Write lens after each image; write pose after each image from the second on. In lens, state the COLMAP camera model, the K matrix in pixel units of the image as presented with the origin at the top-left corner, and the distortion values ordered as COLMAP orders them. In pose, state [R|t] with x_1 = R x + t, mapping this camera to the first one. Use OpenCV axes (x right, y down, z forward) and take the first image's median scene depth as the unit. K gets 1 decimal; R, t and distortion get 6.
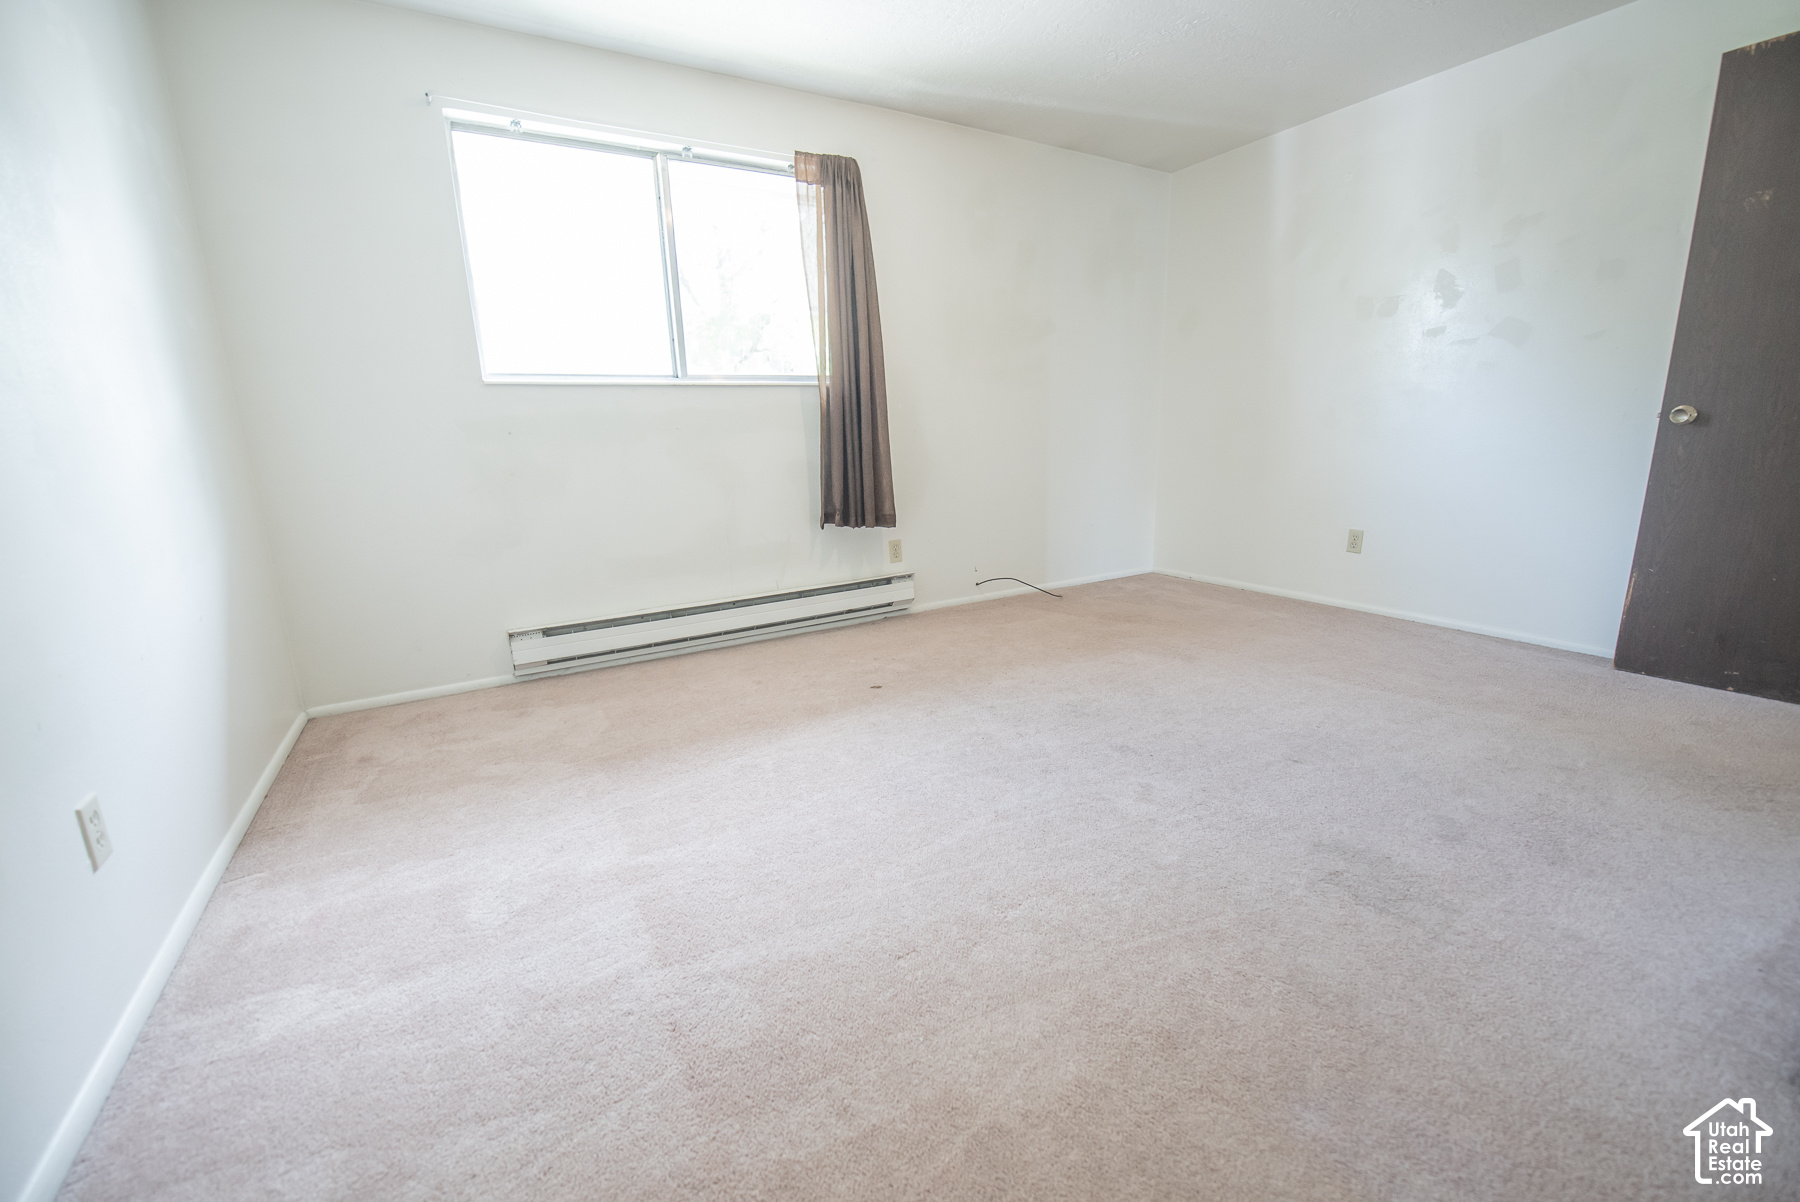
lens RADIAL K [[729.8, 0, 900.0], [0, 729.8, 601.0], [0, 0, 1]] dist [-0.018738, -0.000175]
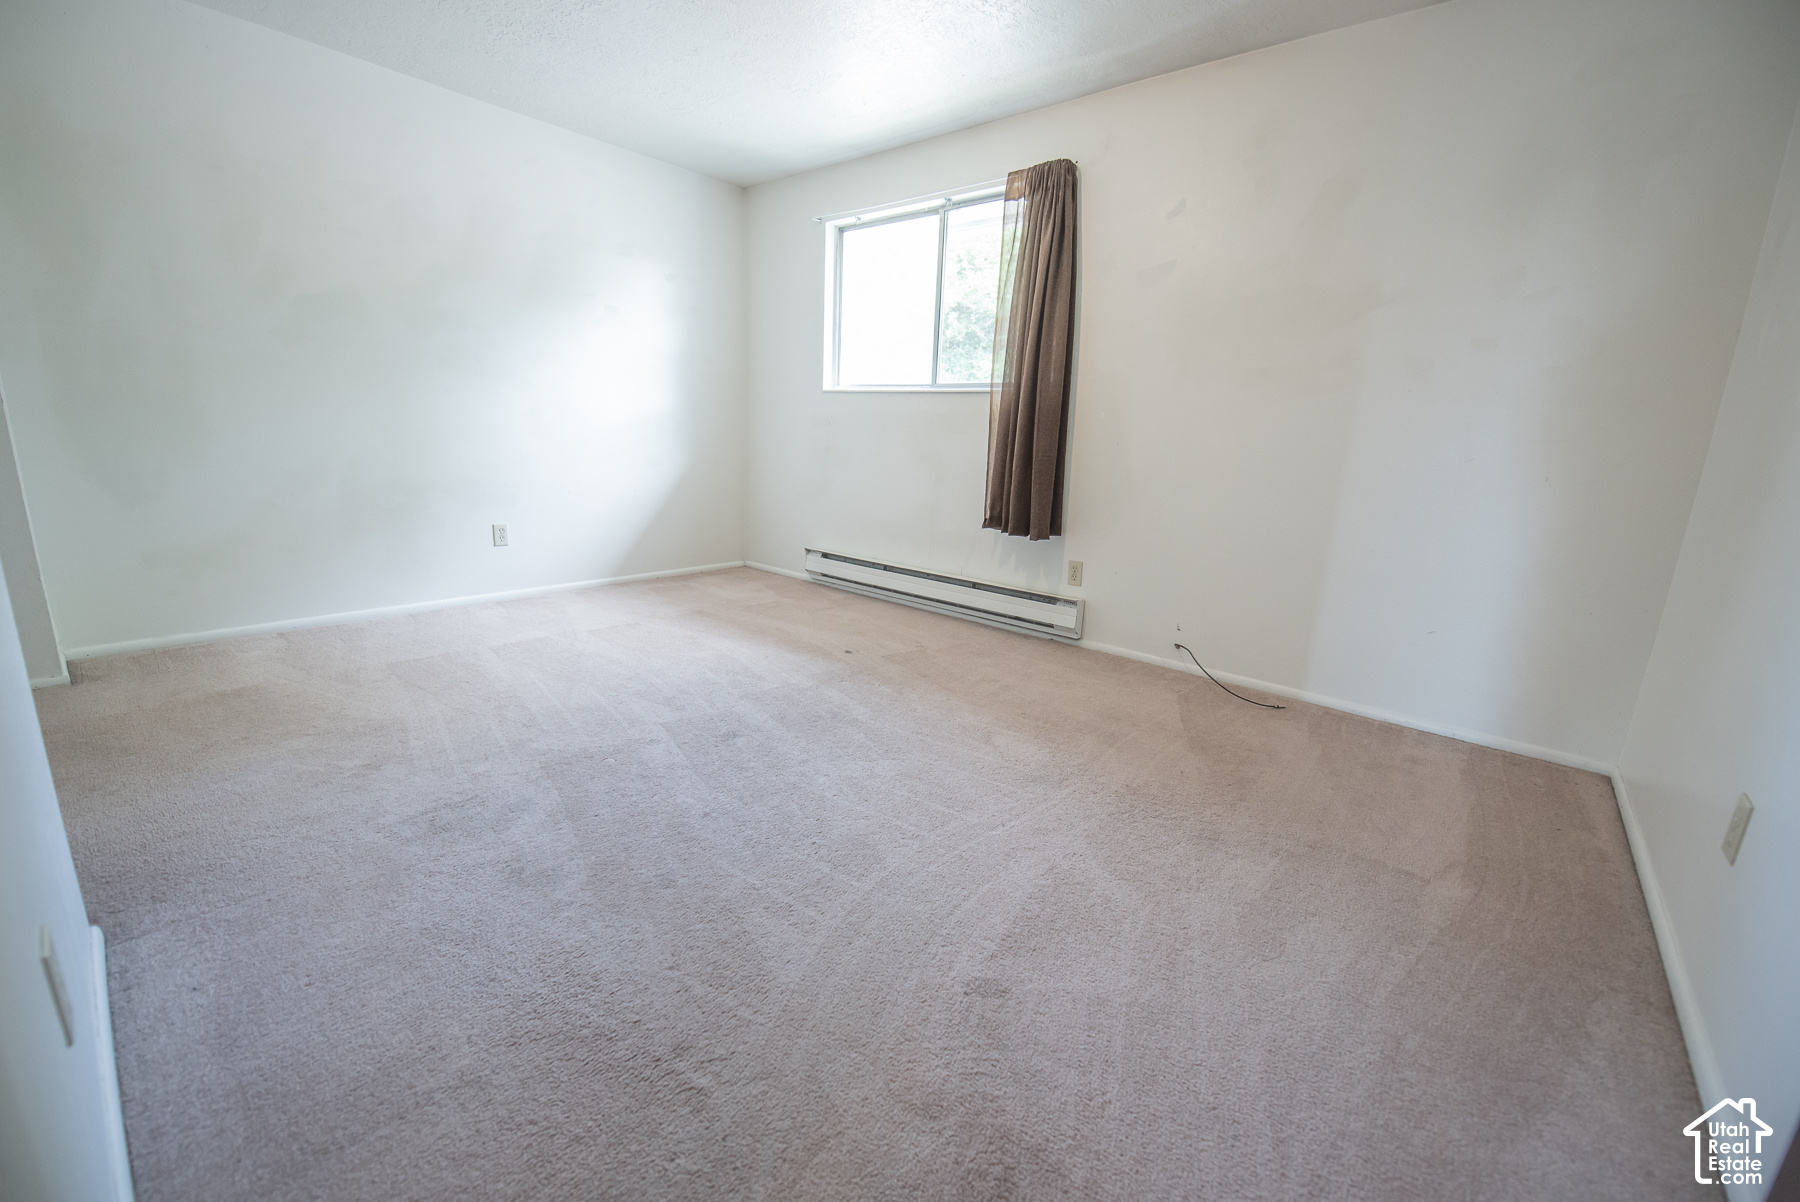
lens RADIAL K [[729.8, 0, 900.0], [0, 729.8, 601.0], [0, 0, 1]] dist [-0.018738, -0.000175]
pose [[0.315455, 0.255456, -0.913909, 0.894778], [-0.268934, 0.947665, 0.172064, -0.155768], [0.910035, 0.191503, 0.367646, 0.551337]]
